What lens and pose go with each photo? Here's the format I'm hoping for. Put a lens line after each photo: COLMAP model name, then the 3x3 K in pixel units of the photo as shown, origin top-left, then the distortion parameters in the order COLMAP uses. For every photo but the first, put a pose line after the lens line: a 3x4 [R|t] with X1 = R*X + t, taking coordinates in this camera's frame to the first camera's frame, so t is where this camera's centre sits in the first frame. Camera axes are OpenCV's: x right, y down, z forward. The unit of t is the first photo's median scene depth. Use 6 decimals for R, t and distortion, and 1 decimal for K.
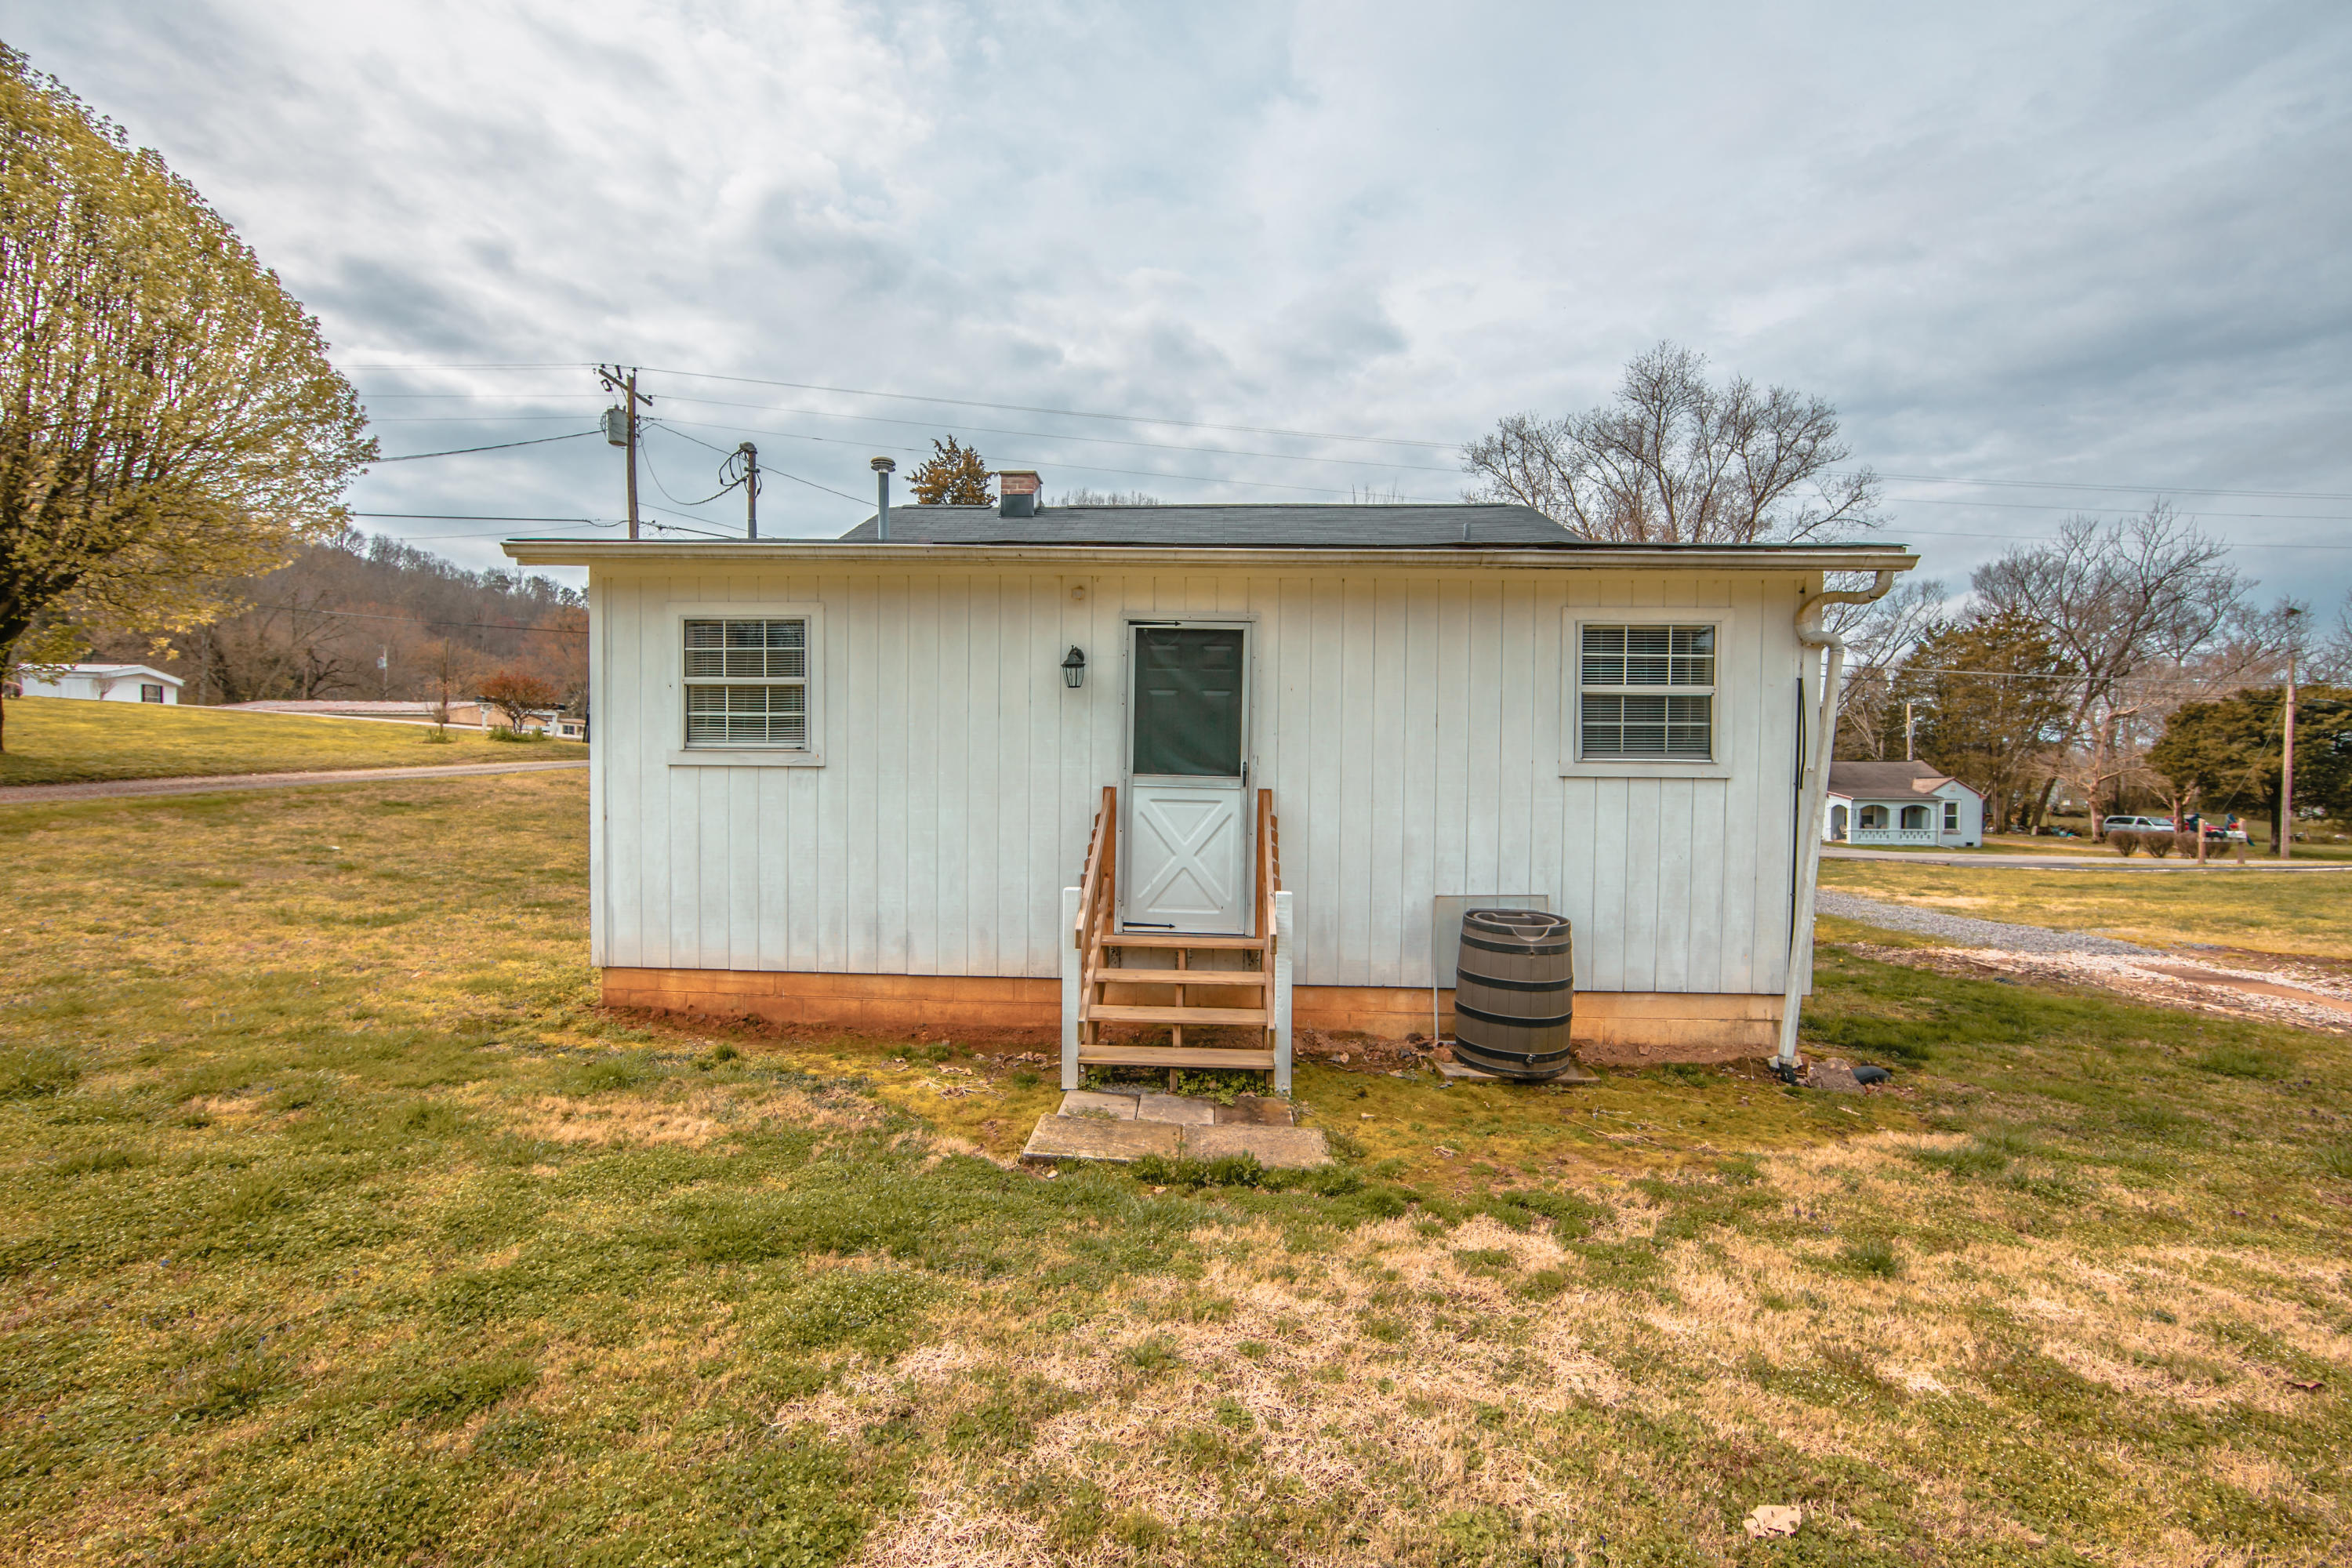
lens RADIAL K [[937.7, 0, 1176.0], [0, 937.7, 784.0], [0, 0, 1]] dist [0.000638, -0.000223]
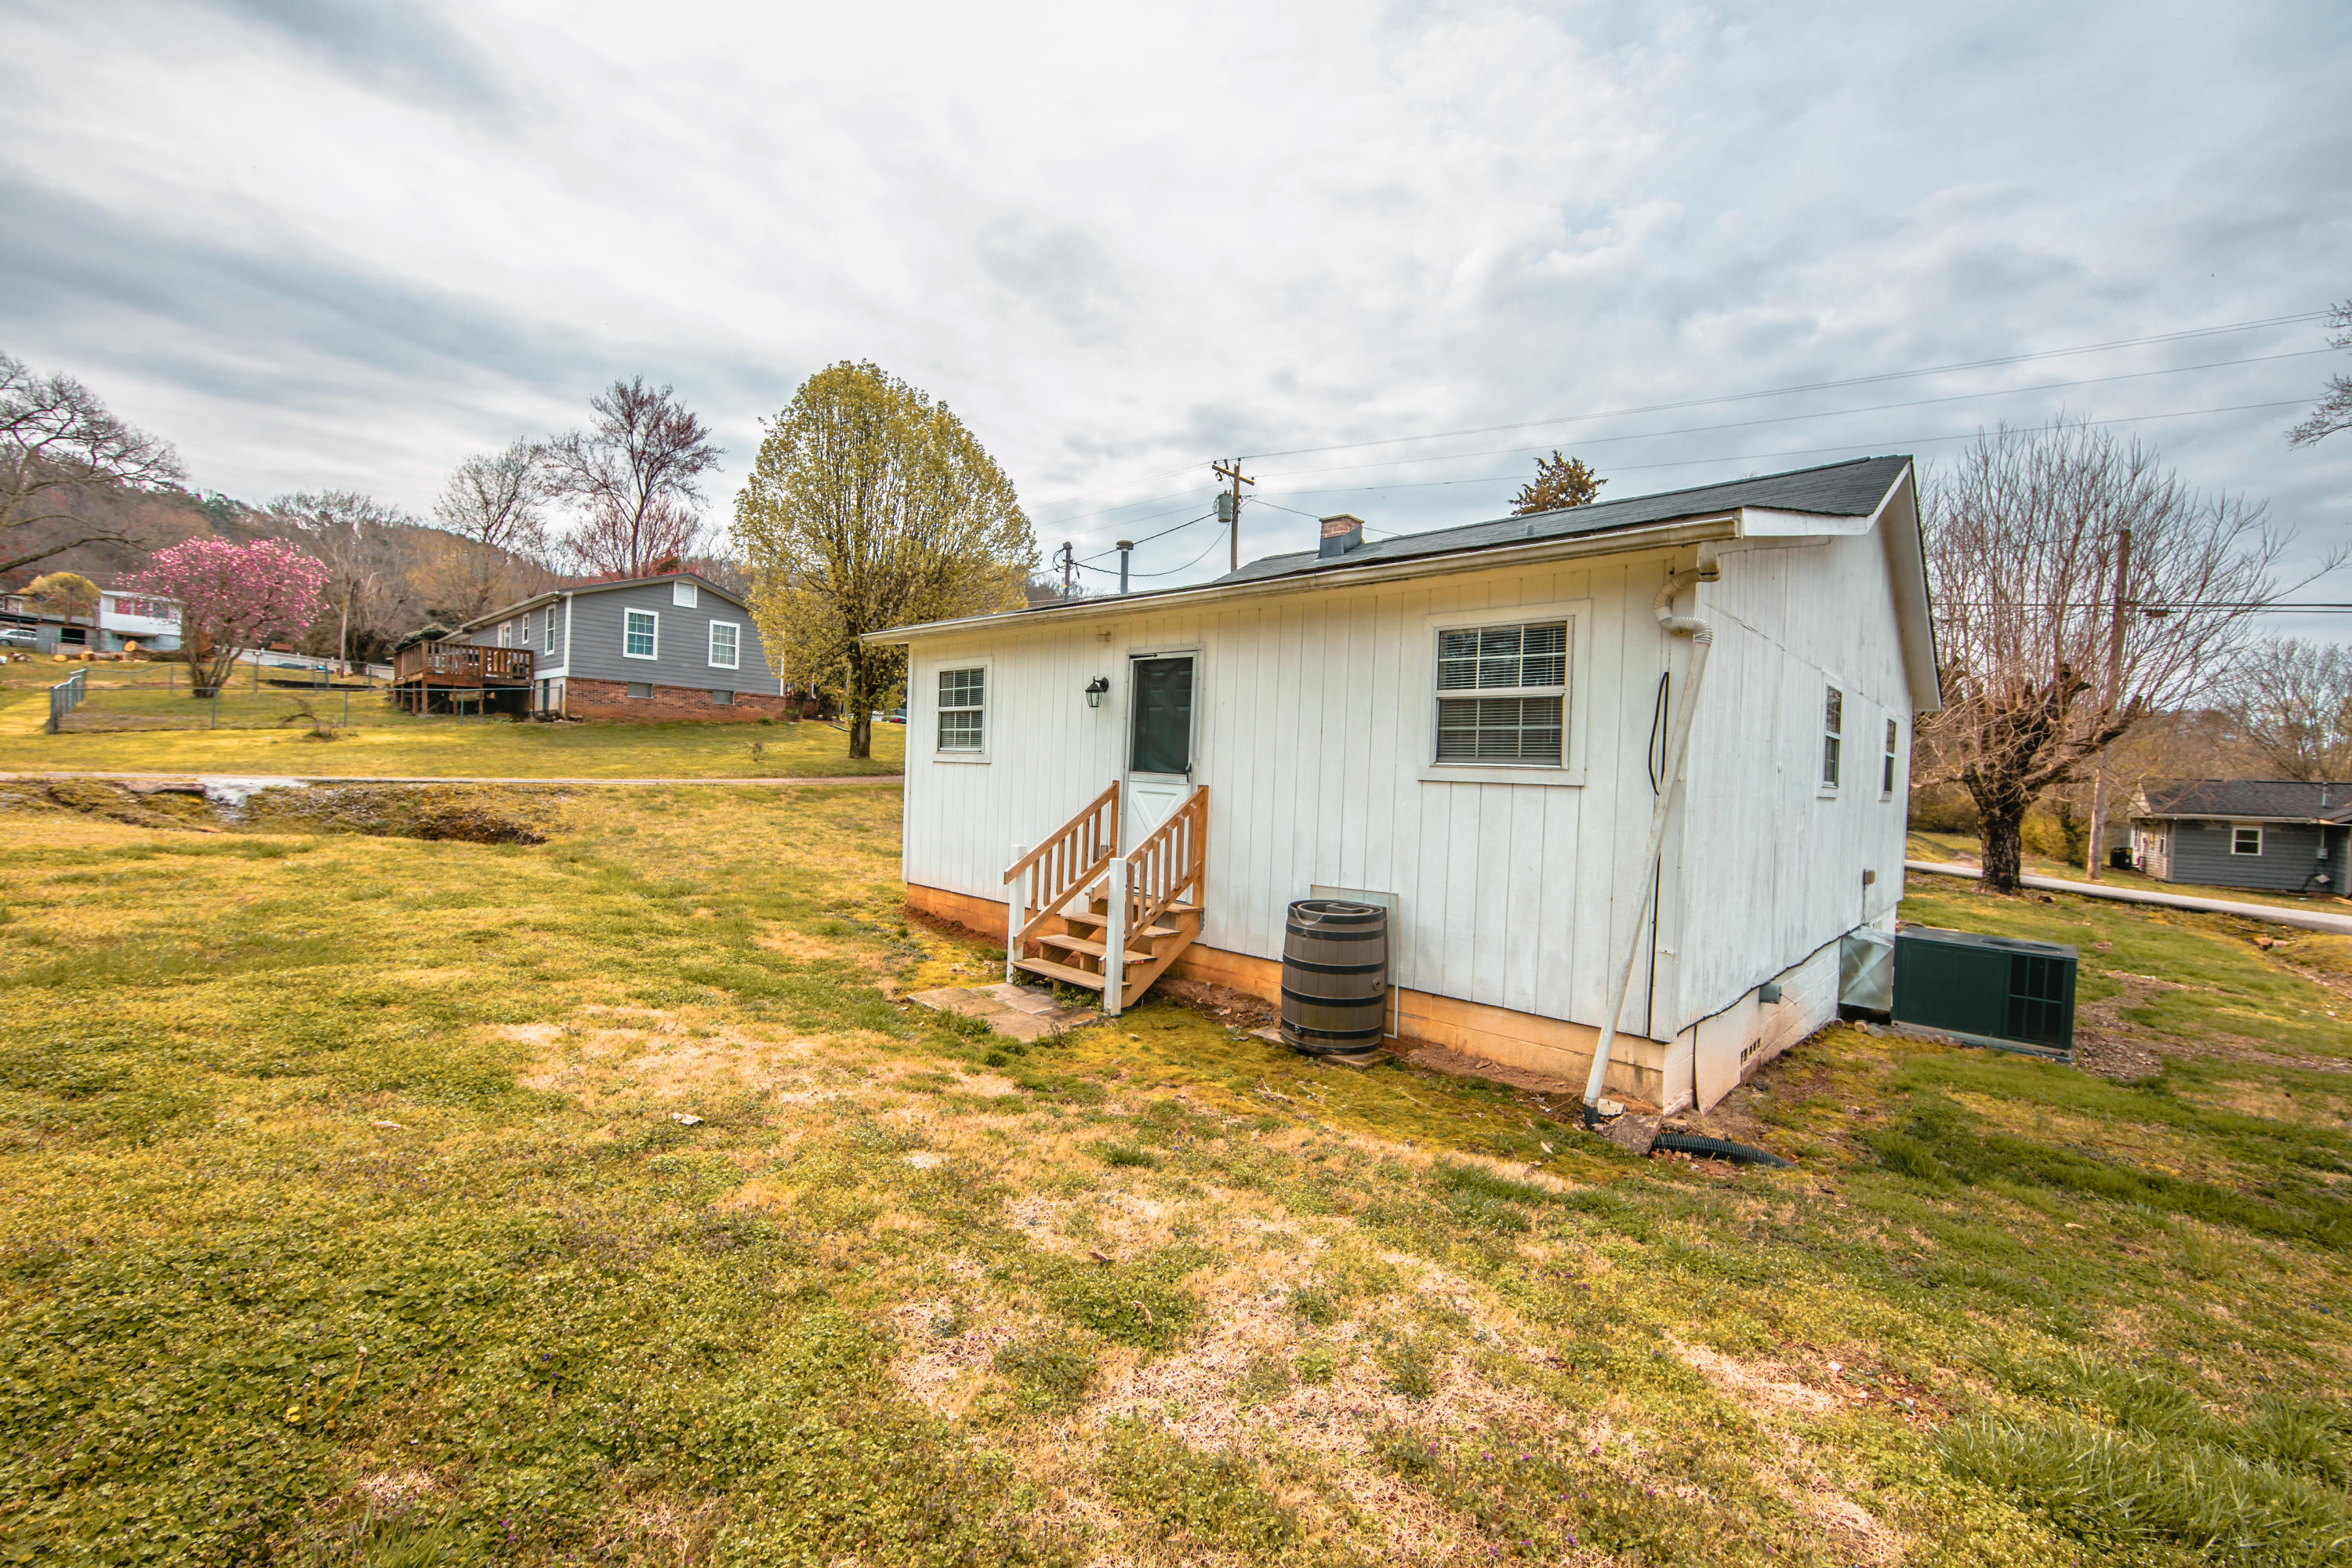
lens RADIAL K [[996.2, 0, 1275.4], [0, 996.2, 765.8], [0, 0, 1]] dist [-0.010338, 0.000188]
pose [[0.753476, 0.010688, -0.657389, 1.009858], [-0.044357, 0.998416, -0.034608, 0.021700], [0.655978, 0.055237, 0.752756, 0.073887]]
